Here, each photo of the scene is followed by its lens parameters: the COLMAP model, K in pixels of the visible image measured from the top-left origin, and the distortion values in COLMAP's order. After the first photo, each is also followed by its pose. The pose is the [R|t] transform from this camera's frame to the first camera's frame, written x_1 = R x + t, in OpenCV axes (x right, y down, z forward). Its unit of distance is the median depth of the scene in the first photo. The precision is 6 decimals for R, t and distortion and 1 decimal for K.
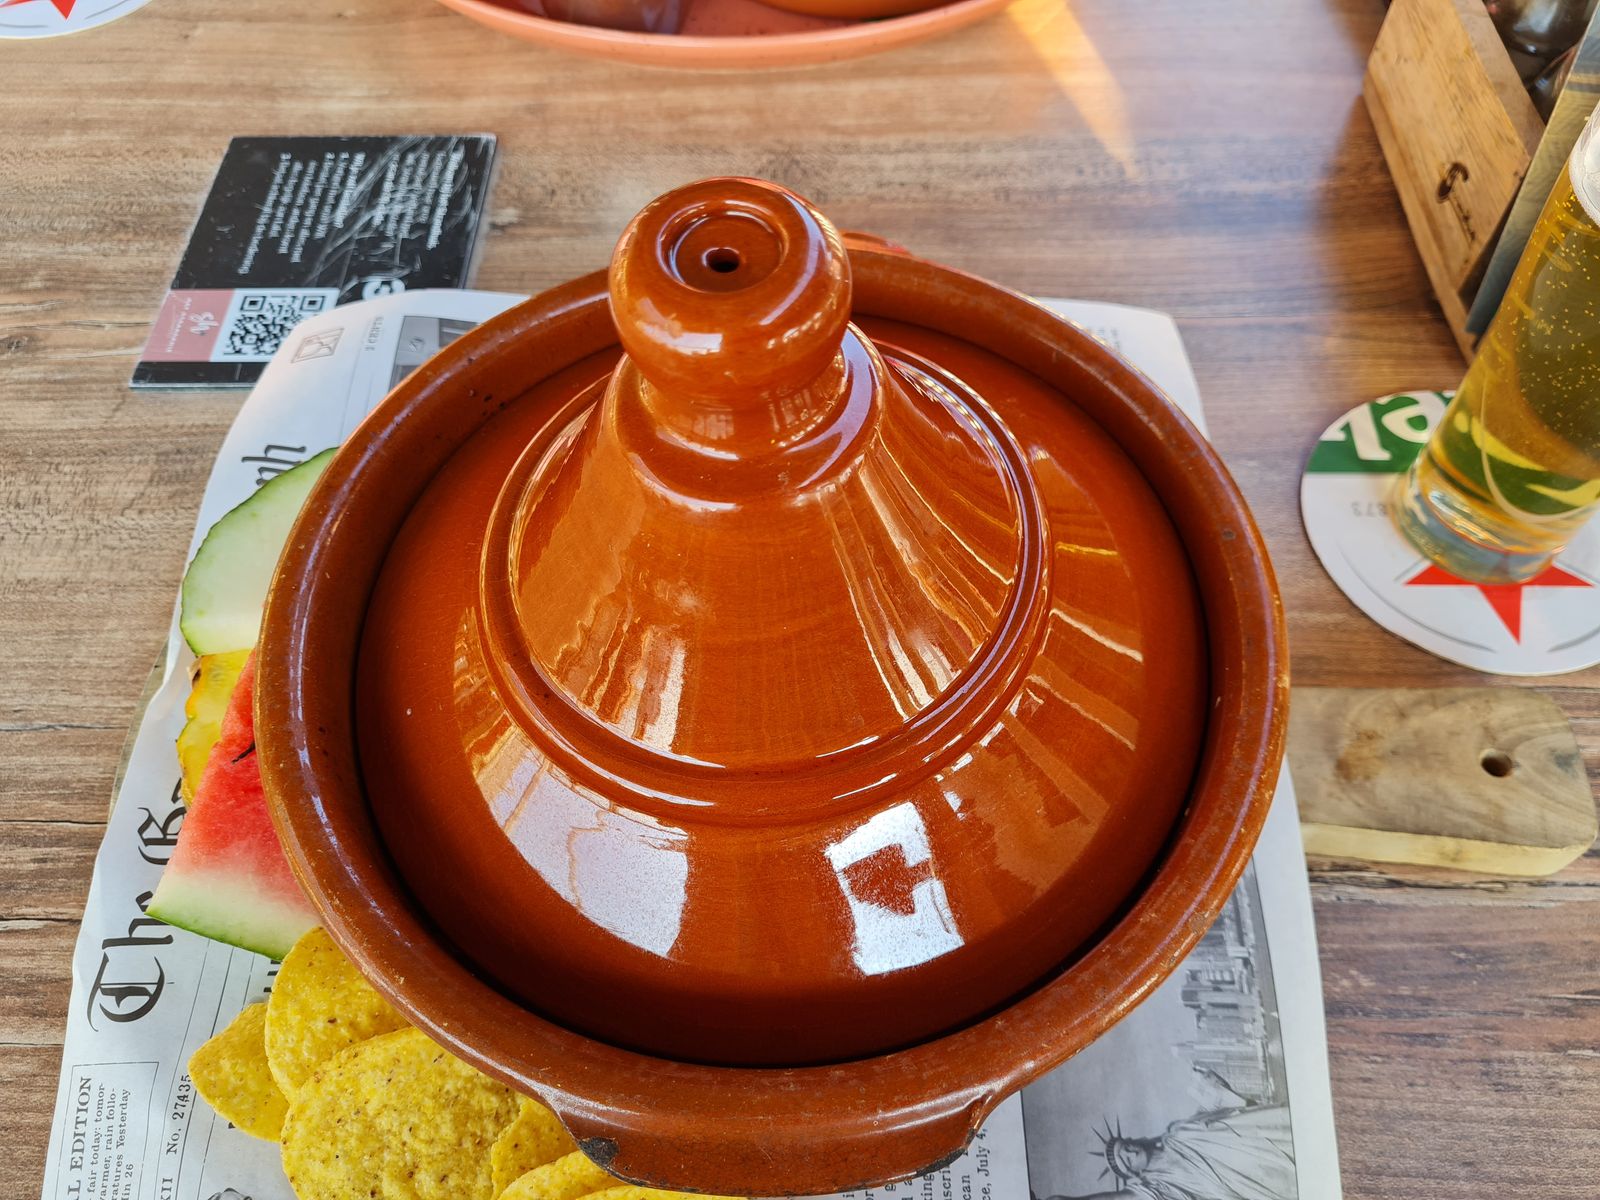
lens RADIAL K [[1258.0, 0, 800.0], [0, 1258.0, 600.0], [0, 0, 1]] dist [0.004422, -0.009685]
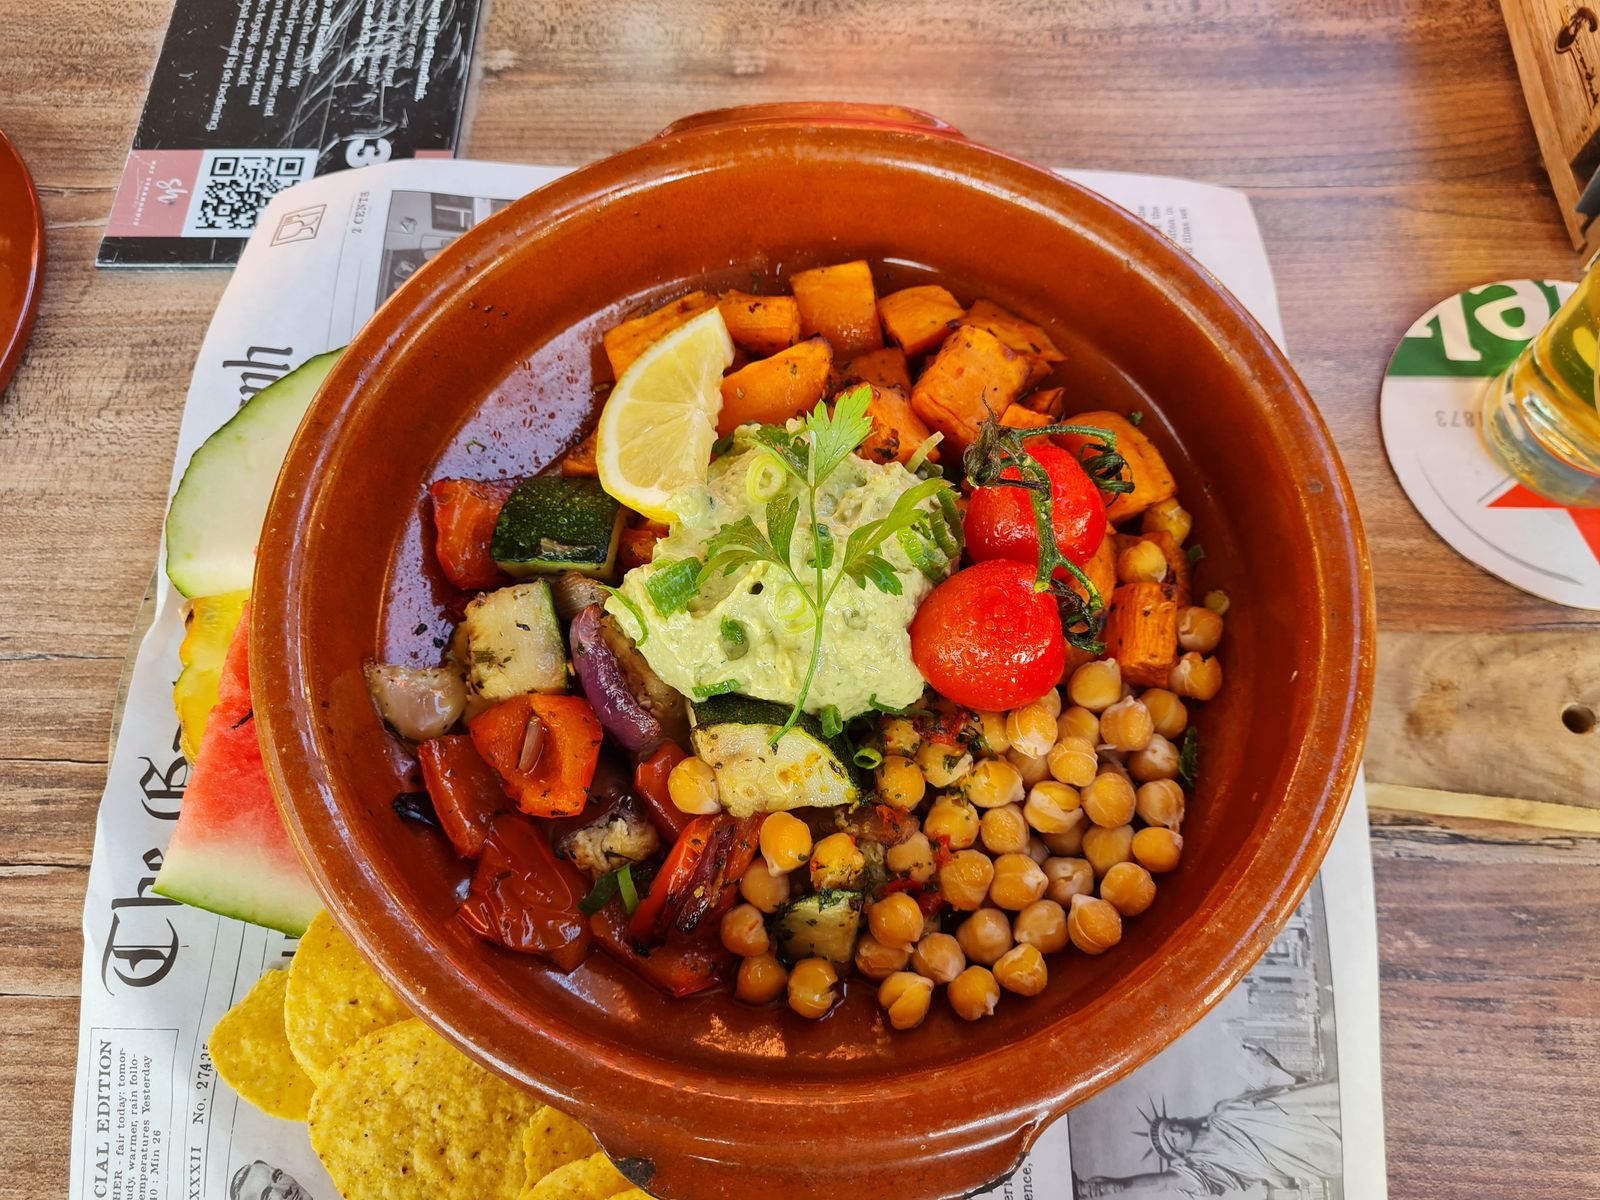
lens RADIAL K [[1258.0, 0, 800.0], [0, 1258.0, 600.0], [0, 0, 1]] dist [0.004422, -0.009685]
pose [[0.999969, 0.004791, -0.006252, -0.020792], [-0.003692, 0.986249, 0.165227, -0.108368], [0.006958, -0.165198, 0.986236, 0.084727]]
